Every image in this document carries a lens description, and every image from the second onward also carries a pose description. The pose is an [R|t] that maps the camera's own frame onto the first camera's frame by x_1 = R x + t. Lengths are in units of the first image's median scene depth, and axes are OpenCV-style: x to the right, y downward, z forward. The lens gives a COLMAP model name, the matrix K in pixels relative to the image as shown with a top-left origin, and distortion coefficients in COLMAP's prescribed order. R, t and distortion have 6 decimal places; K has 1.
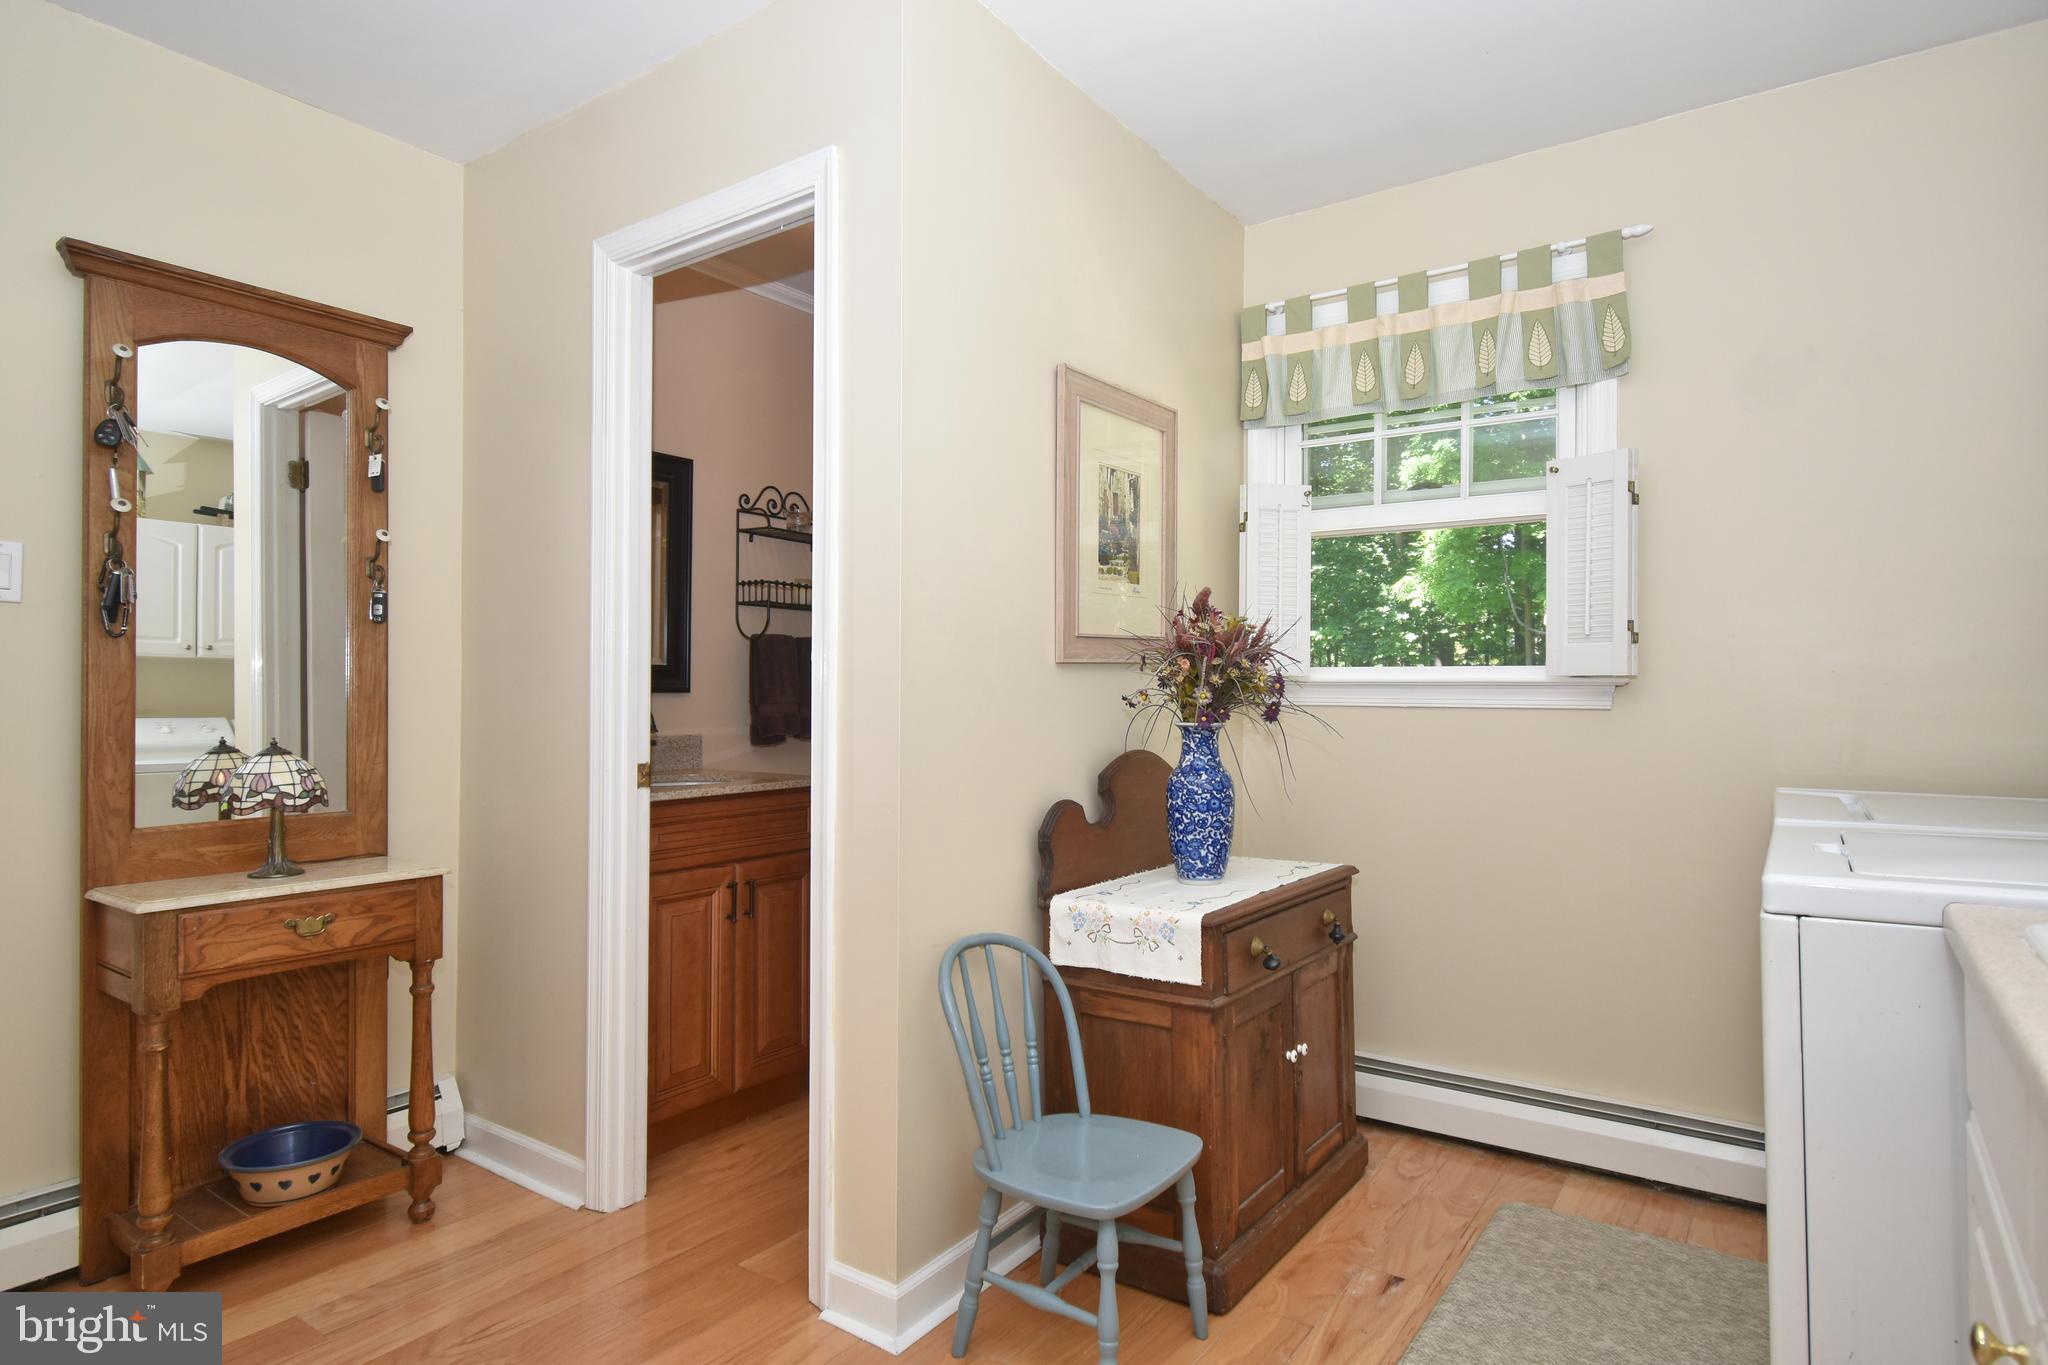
lens RADIAL K [[1135.5, 0, 1024.0], [0, 1135.5, 682.5], [0, 0, 1]] dist [-0.001135, -0.000177]
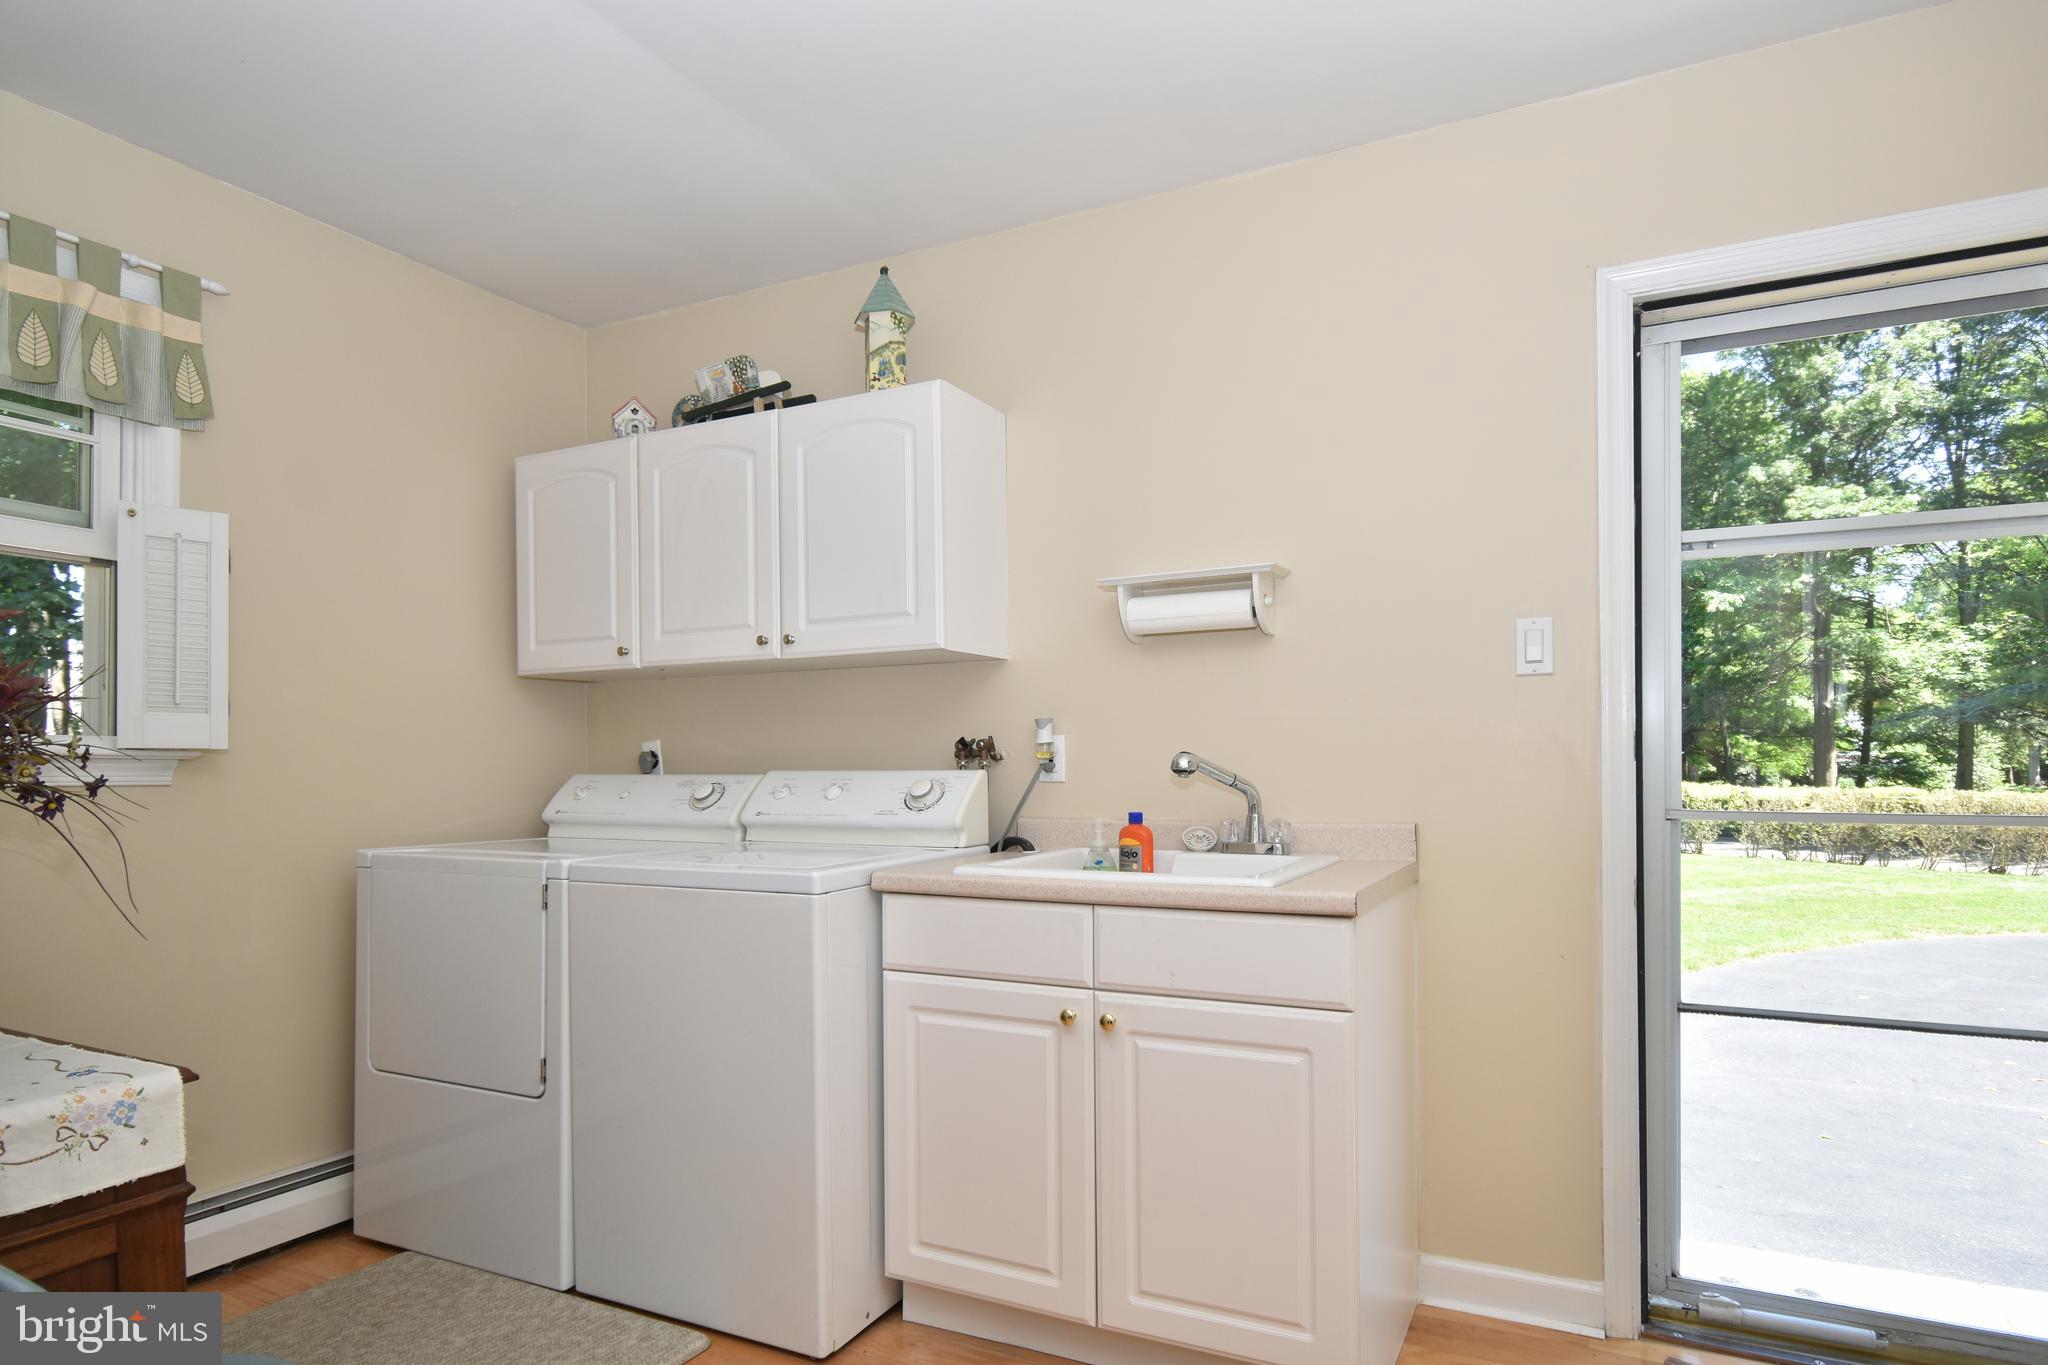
lens RADIAL K [[1154.0, 0, 1025.0], [0, 1154.0, 767.7], [0, 0, 1]] dist [-0.001482, -0.000547]
pose [[-0.145322, -0.000540, 0.989384, -0.530223], [-0.005489, 0.999985, -0.000261, 0.006298], [-0.989369, -0.005469, -0.145323, 0.461323]]
